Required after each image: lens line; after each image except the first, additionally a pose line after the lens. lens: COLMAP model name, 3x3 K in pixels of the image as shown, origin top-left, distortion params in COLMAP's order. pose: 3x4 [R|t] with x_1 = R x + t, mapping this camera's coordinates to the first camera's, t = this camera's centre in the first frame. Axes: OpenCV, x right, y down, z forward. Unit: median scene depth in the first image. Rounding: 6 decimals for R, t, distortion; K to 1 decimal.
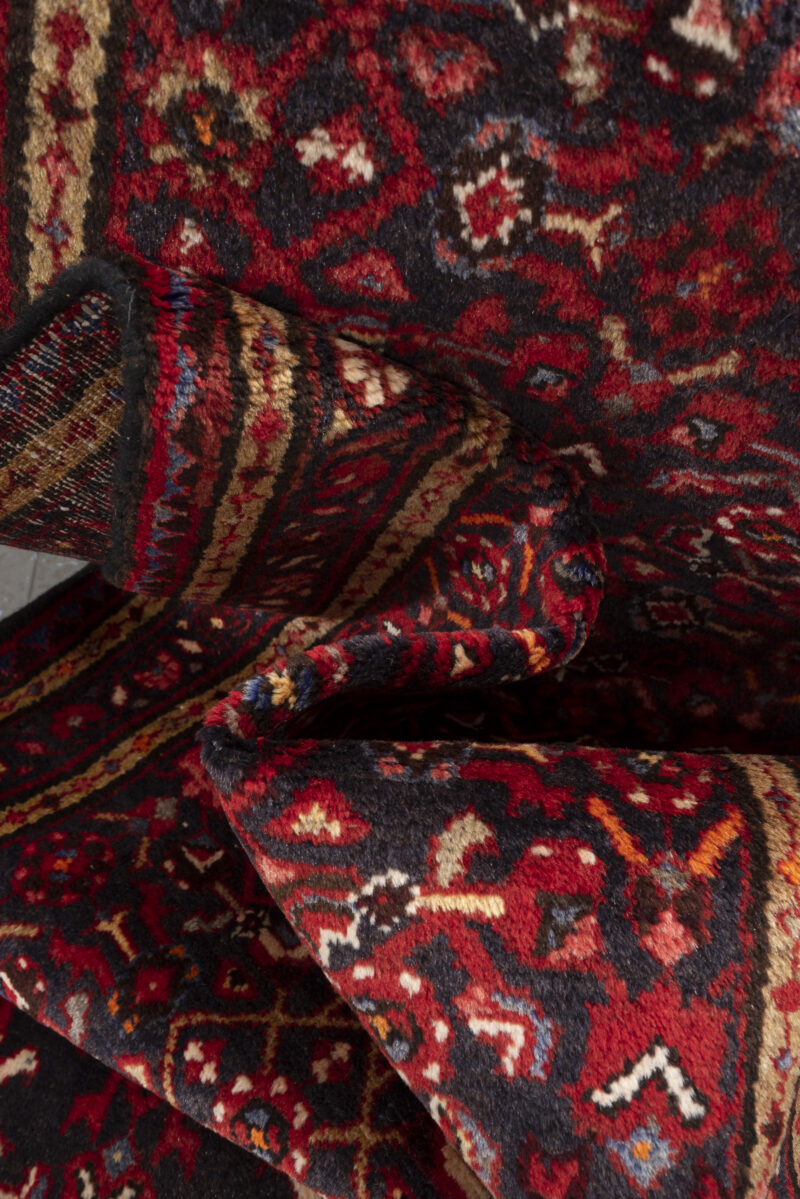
lens RADIAL K [[884.3, 0, 407.7], [0, 884.3, 603.6], [0, 0, 1]] dist [0.008750, -0.006602]
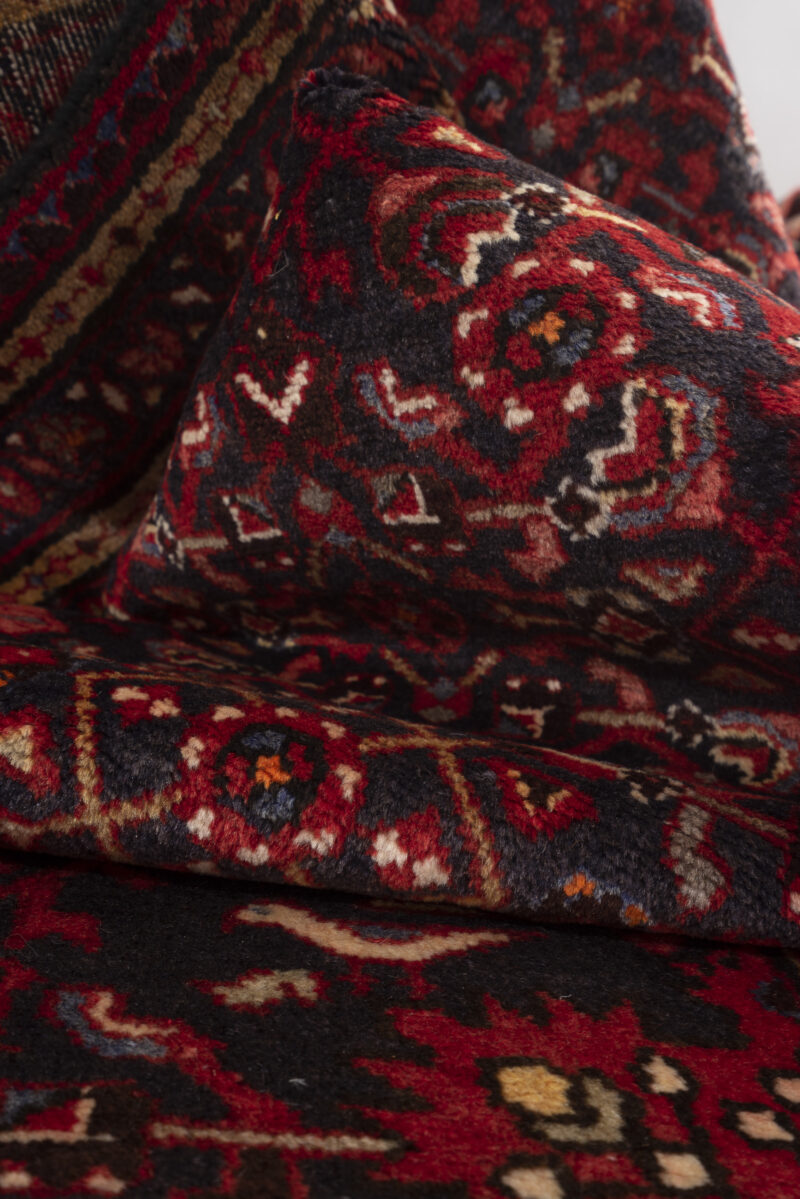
lens RADIAL K [[1197.3, 0, 394.2], [0, 1197.3, 595.9], [0, 0, 1]] dist [0.054222, 0.000000]
pose [[0.871354, 0.166398, 0.461578, -0.661953], [0.169859, 0.780268, -0.601939, 1.367515], [-0.460316, 0.602905, 0.651625, 0.473167]]
